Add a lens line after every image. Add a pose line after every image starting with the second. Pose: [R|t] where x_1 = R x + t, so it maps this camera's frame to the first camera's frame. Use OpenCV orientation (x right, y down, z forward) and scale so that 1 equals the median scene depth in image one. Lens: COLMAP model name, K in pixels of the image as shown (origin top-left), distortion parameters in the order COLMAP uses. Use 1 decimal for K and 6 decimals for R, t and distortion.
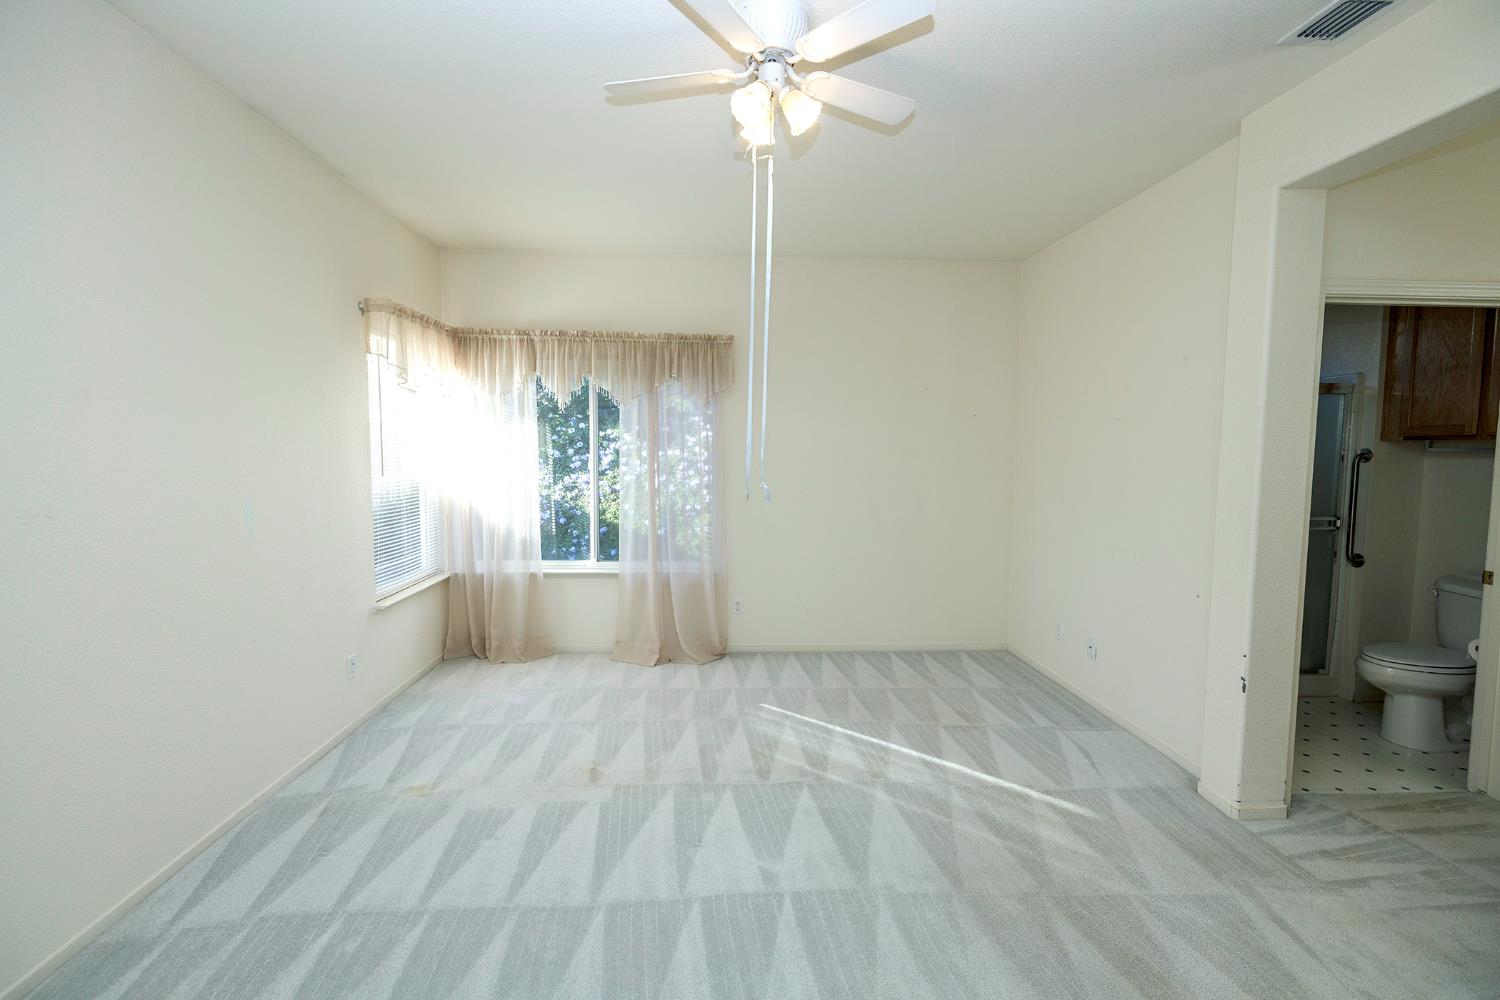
lens RADIAL K [[631.9, 0, 749.7], [0, 631.9, 493.1], [0, 0, 1]] dist [0.005689, -0.001808]
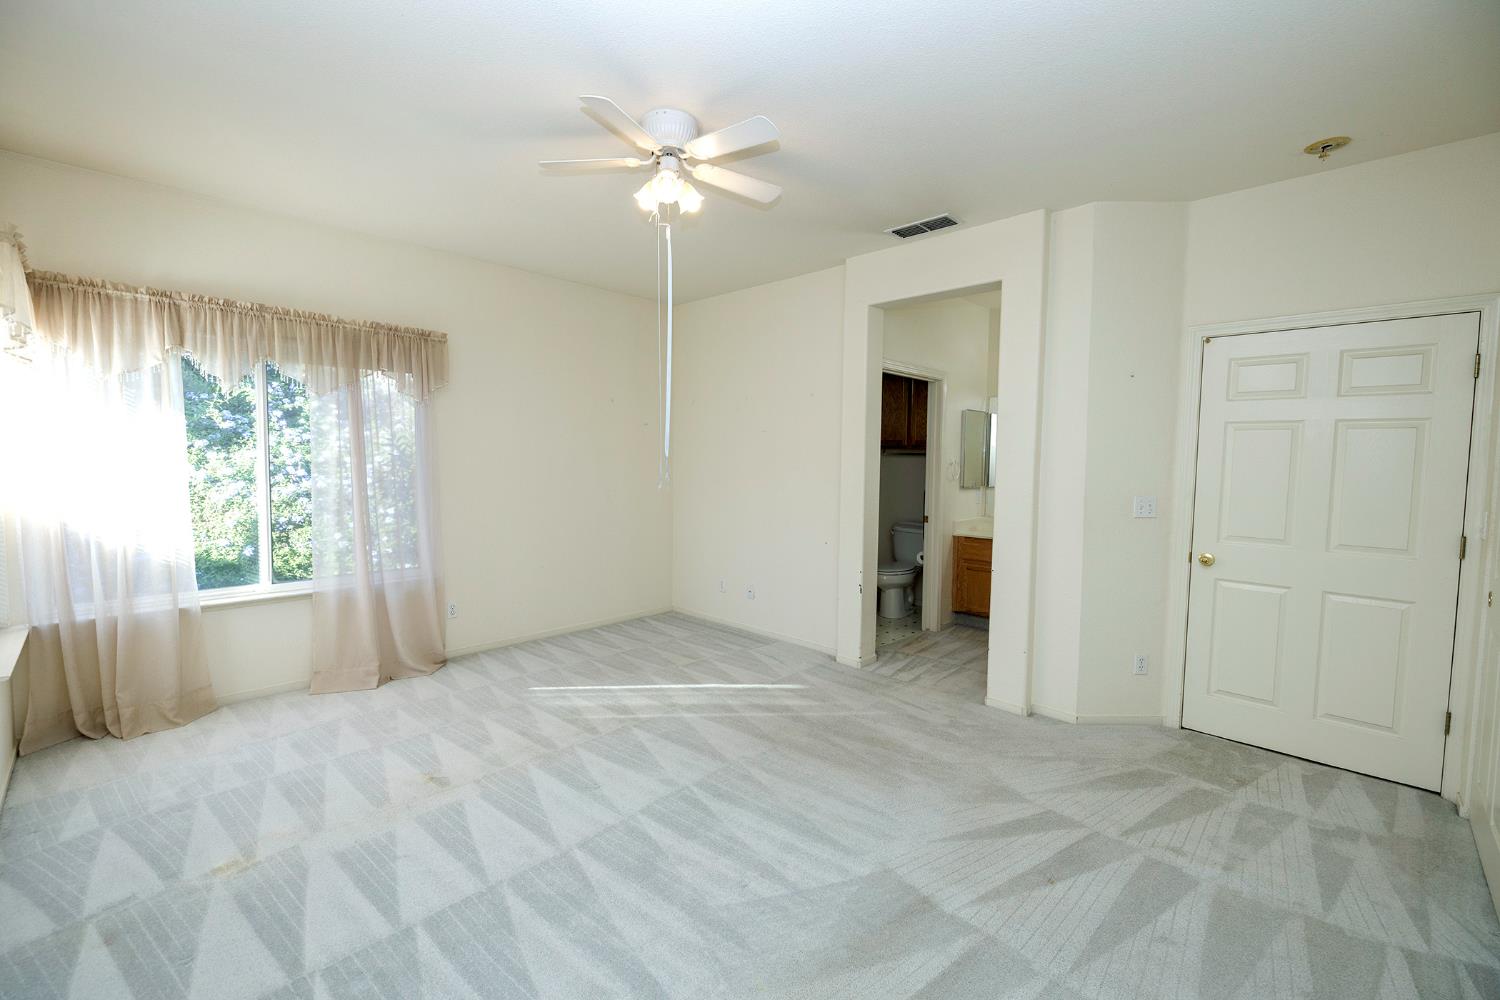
lens RADIAL K [[631.9, 0, 738.4], [0, 631.9, 505.7], [0, 0, 1]] dist [0.005689, -0.001808]
pose [[0.734935, -0.050338, 0.676267, -0.395351], [0.040228, 0.998721, 0.030622, 0.005137], [-0.676943, 0.004700, 0.736020, -0.027760]]
